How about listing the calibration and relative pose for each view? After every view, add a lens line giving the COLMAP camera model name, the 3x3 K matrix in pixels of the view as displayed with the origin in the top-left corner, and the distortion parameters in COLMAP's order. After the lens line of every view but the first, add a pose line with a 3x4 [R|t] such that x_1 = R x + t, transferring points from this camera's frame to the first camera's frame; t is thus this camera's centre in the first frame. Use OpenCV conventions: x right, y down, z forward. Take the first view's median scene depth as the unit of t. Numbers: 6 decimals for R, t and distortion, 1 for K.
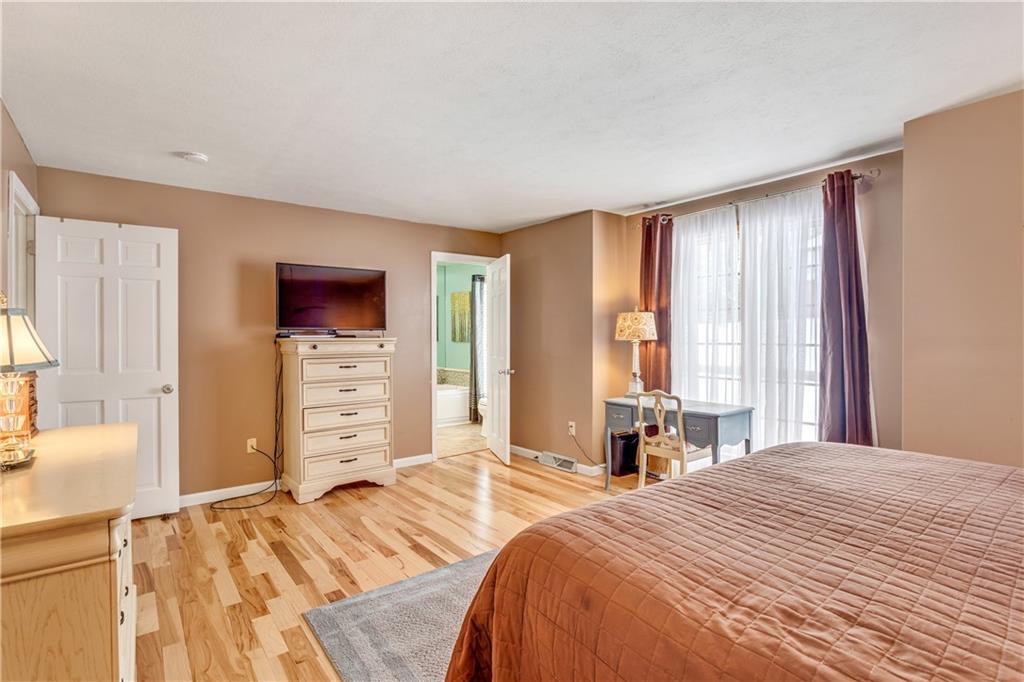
lens RADIAL K [[500.5, 0, 509.6], [0, 500.5, 339.7], [0, 0, 1]] dist [-0.002521, 0.000054]
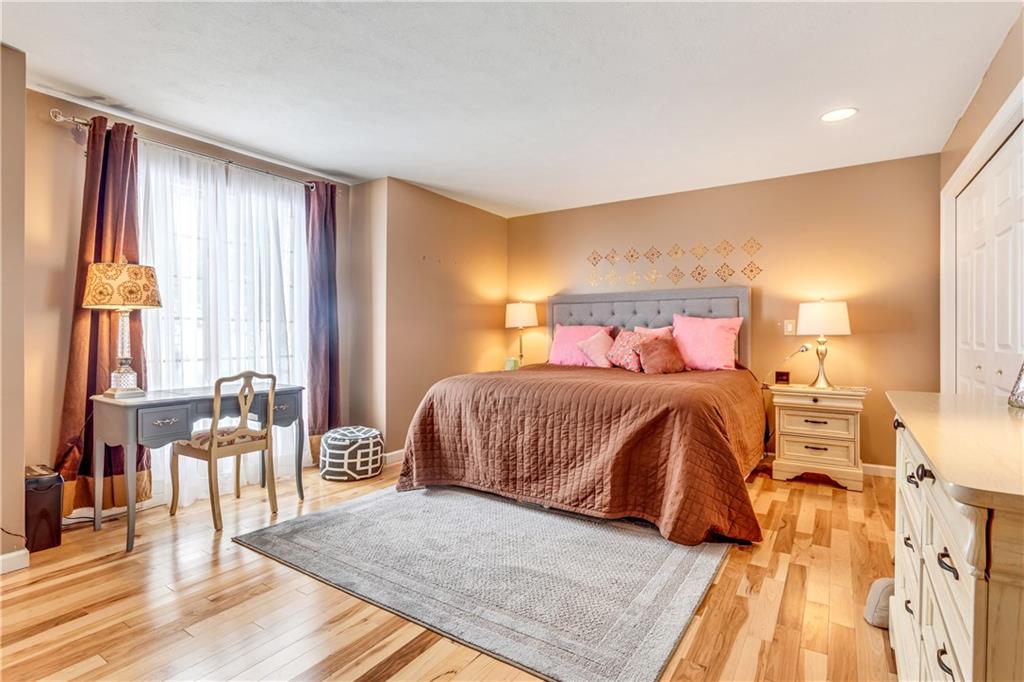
lens RADIAL K [[500.5, 0, 510.3], [0, 500.5, 338.1], [0, 0, 1]] dist [-0.002521, 0.000054]
pose [[-0.316579, -0.007277, 0.948538, -0.604977], [0.005704, 0.999938, 0.009575, 0.042105], [-0.948549, 0.008442, -0.316518, 0.849337]]
